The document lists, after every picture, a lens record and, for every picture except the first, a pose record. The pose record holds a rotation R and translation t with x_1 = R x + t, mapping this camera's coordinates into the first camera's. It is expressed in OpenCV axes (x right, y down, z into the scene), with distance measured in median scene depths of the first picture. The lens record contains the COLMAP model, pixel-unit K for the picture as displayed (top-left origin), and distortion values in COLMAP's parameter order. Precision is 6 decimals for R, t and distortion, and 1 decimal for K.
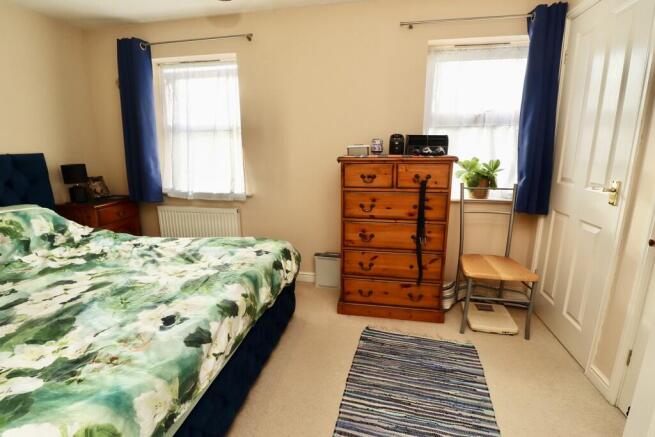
lens RADIAL K [[303.1, 0, 327.9], [0, 303.1, 208.1], [0, 0, 1]] dist [-0.001288, -0.000552]
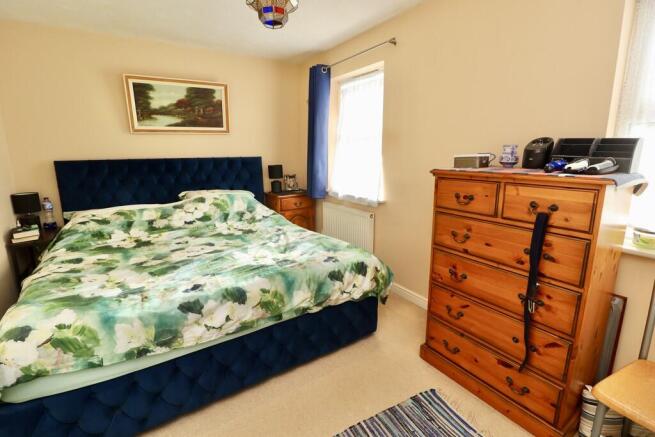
lens RADIAL K [[303.1, 0, 327.9], [0, 303.1, 208.1], [0, 0, 1]] dist [-0.001288, -0.000552]
pose [[0.702079, 0.135595, -0.699070, 0.419901], [-0.138847, 0.988928, 0.052373, -0.068709], [0.698432, 0.060294, 0.713132, 0.233408]]
